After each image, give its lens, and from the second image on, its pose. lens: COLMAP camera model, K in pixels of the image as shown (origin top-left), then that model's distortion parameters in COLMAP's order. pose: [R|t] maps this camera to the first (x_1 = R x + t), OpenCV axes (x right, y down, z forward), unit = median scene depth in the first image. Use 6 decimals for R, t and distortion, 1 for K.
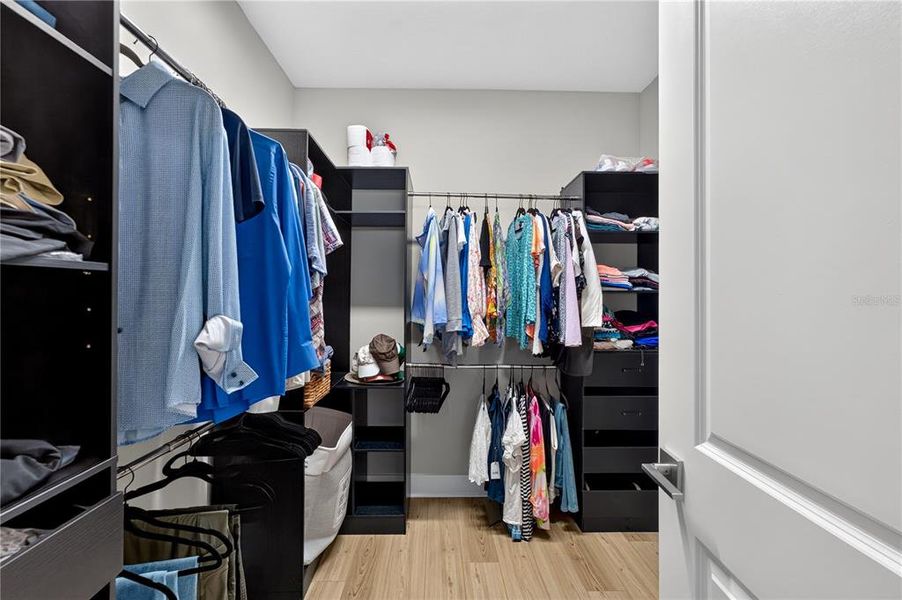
lens RADIAL K [[353.8, 0, 449.5], [0, 353.8, 302.8], [0, 0, 1]] dist [0.001056, 0.000101]
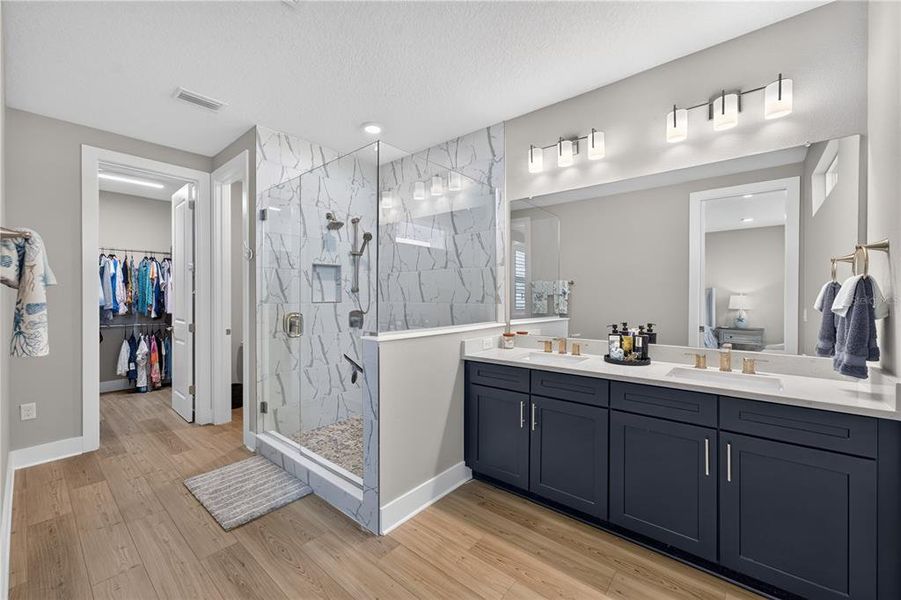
lens RADIAL K [[353.4, 0, 453.8], [0, 353.4, 301.2], [0, 0, 1]] dist [0.001056, 0.000101]
pose [[0.660880, -0.011124, 0.750409, -0.232252], [-0.001708, 0.999865, 0.016326, -0.016317], [-0.750489, -0.012071, 0.660772, -2.281157]]
